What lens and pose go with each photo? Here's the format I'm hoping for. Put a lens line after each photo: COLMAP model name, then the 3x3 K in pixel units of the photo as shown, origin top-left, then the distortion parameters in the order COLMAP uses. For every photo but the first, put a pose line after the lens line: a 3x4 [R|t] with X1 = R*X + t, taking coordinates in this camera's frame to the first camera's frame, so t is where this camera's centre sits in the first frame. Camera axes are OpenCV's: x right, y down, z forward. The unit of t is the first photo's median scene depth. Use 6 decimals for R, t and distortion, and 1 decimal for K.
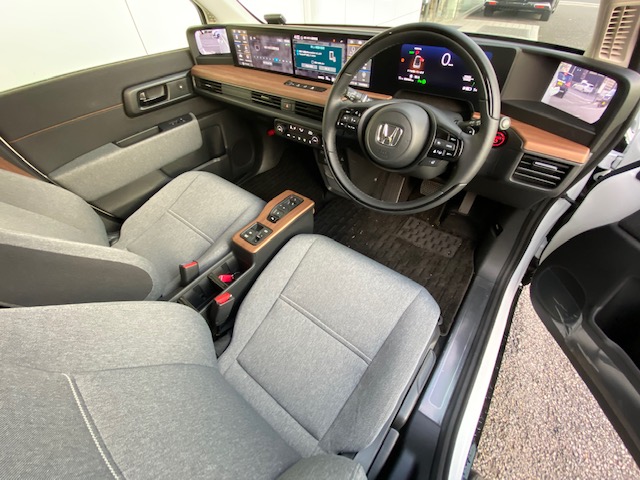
lens RADIAL K [[253.4, 0, 320.0], [0, 253.4, 240.0], [0, 0, 1]] dist [0.014931, -0.018071]
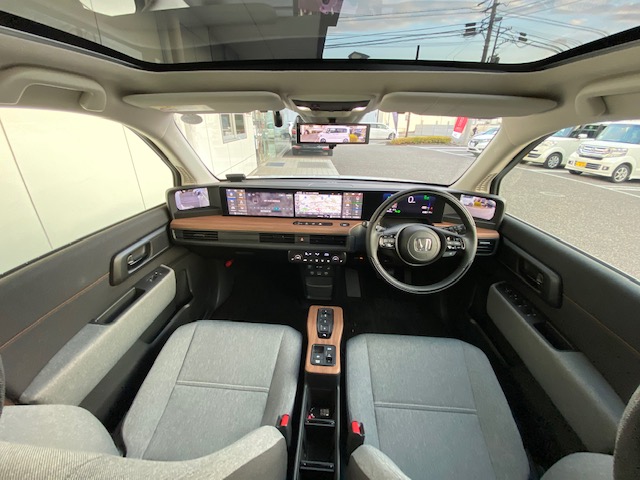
lens RADIAL K [[253.4, 0, 320.0], [0, 253.4, 240.0], [0, 0, 1]] dist [0.014931, -0.018071]
pose [[0.824772, -0.185437, 0.534195, -0.661009], [0.378167, 0.883239, -0.277271, -0.142108], [-0.420405, 0.430700, 0.798597, -0.010290]]
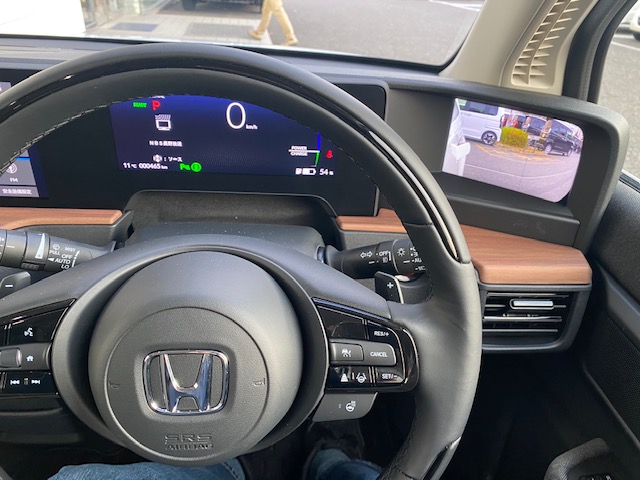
lens RADIAL K [[491.2, 0, 320.0], [0, 491.2, 240.0], [0, 0, 1]] dist [0.008721, -0.000748]
pose [[0.760645, -0.253940, 0.597439, 0.056806], [0.413155, 0.899235, -0.143802, -0.243568], [-0.500721, 0.356217, 0.788916, 0.258063]]
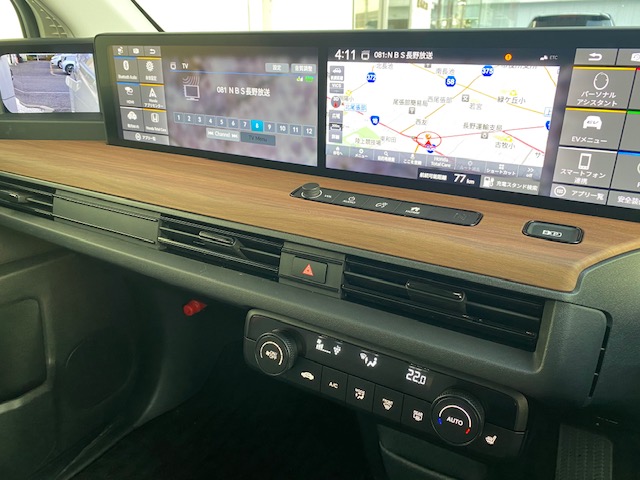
lens RADIAL K [[491.2, 0, 320.0], [0, 491.2, 240.0], [0, 0, 1]] dist [0.008721, -0.000748]
pose [[0.991641, -0.006349, 0.128871, -0.167758], [0.060976, 0.903278, -0.424701, -0.323448], [-0.113710, 0.429009, 0.896115, 0.512764]]
